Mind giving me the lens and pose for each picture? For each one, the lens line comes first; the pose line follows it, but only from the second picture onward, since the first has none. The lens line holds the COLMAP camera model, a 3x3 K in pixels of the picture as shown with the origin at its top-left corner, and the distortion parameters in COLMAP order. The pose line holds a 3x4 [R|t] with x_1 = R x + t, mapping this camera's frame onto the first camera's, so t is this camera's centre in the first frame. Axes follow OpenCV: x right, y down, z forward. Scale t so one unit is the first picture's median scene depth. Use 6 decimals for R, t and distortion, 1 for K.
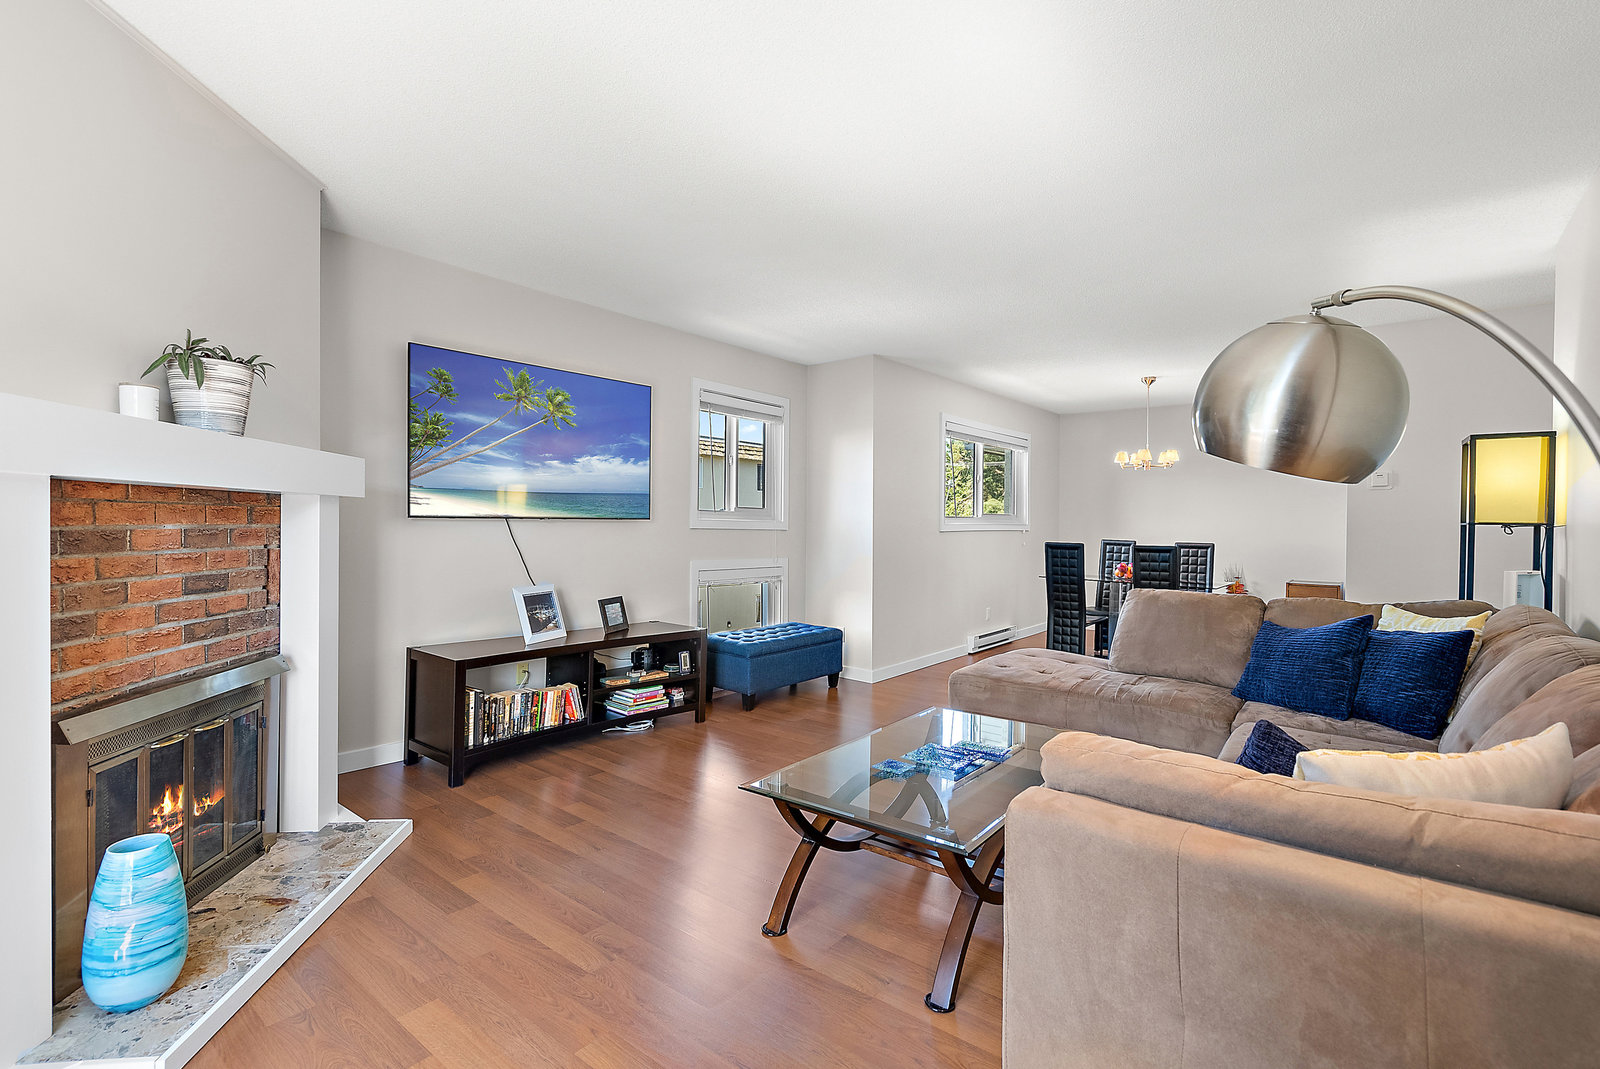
lens RADIAL K [[732.4, 0, 786.1], [0, 732.4, 532.2], [0, 0, 1]] dist [-0.004937, 0.001040]
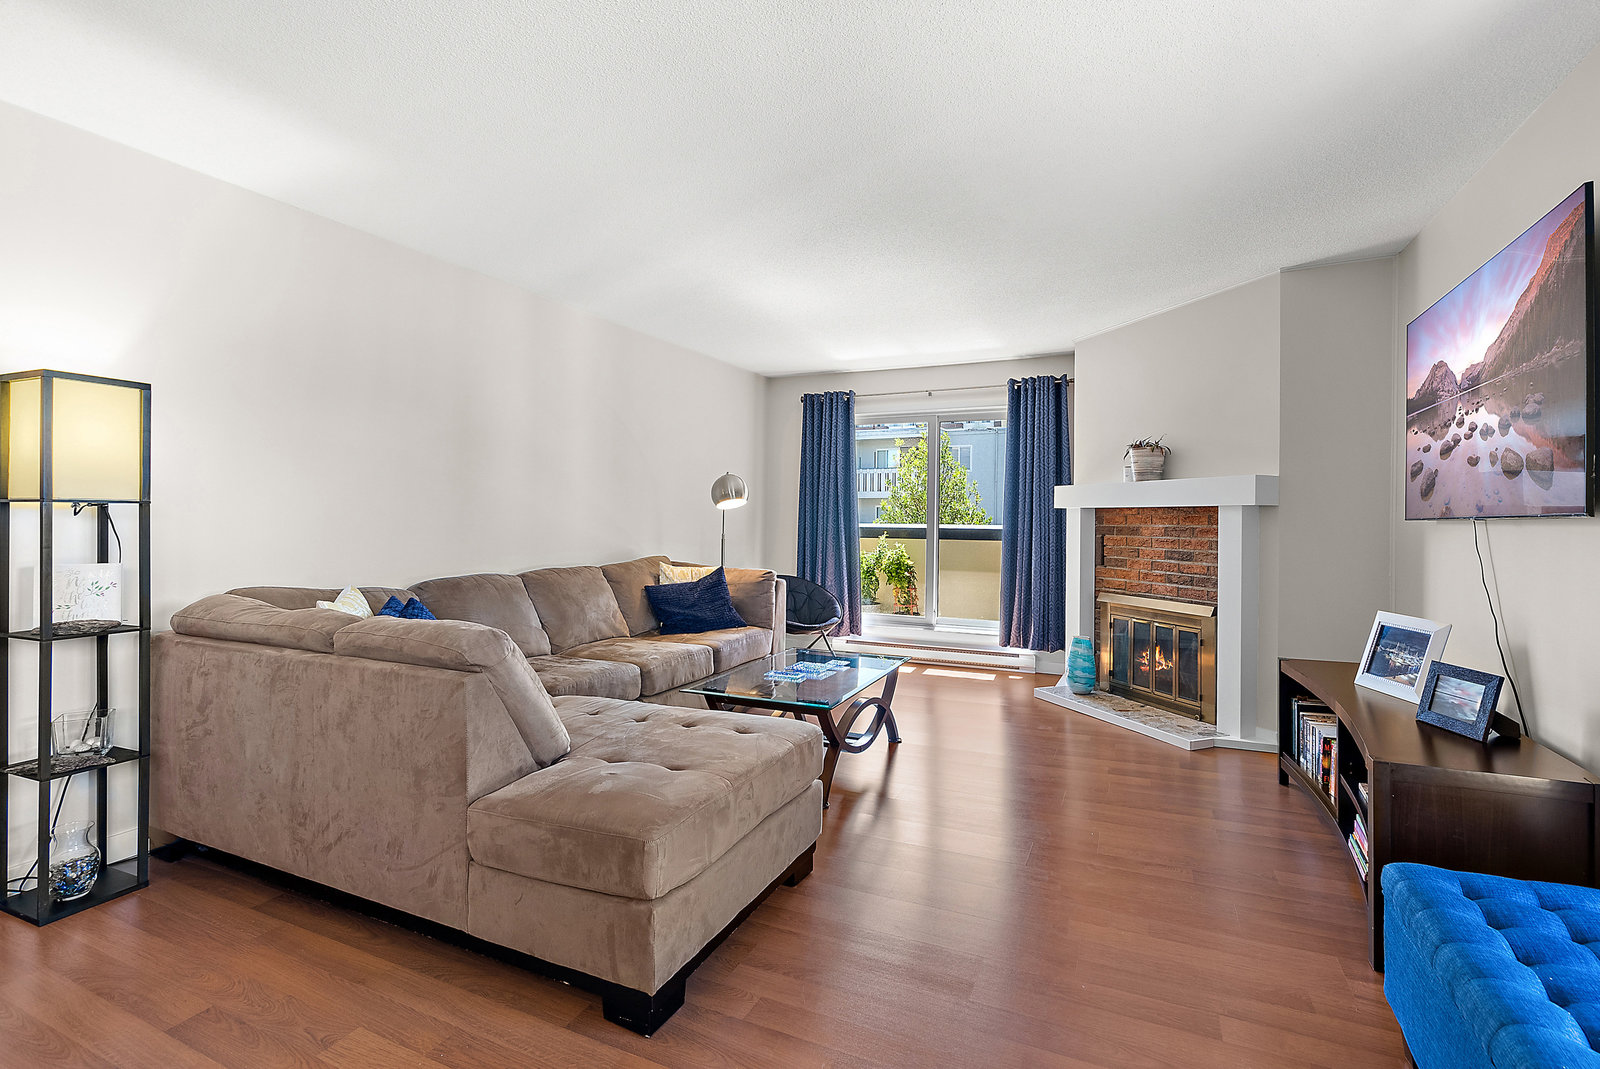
lens RADIAL K [[732.4, 0, 798.5], [0, 732.4, 525.8], [0, 0, 1]] dist [-0.004937, 0.001040]
pose [[-0.967003, -0.015807, -0.254273, 0.405470], [-0.020429, 0.999670, 0.015546, -0.010893], [0.253943, 0.020228, -0.967008, 1.580593]]
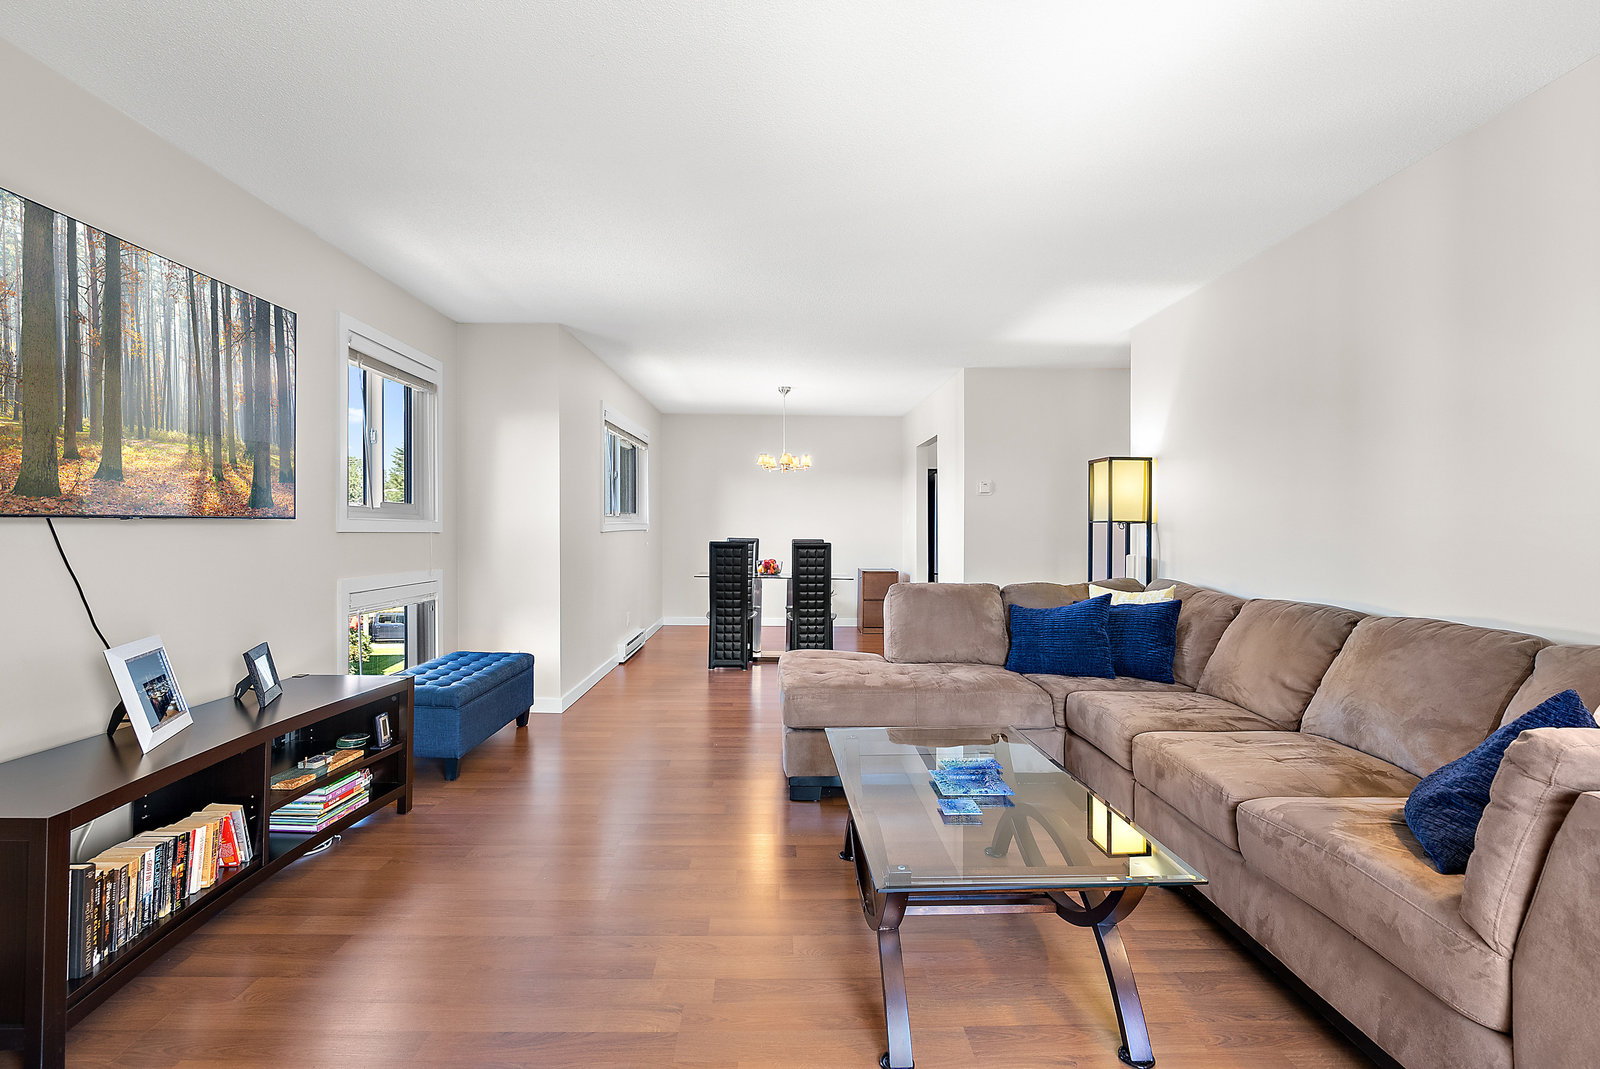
lens RADIAL K [[732.4, 0, 792.9], [0, 732.4, 524.4], [0, 0, 1]] dist [-0.004937, 0.001040]
pose [[0.766146, -0.006371, 0.642635, -0.319277], [0.011210, 0.999931, -0.003451, -0.006896], [-0.642569, 0.009848, 0.766164, 0.269111]]
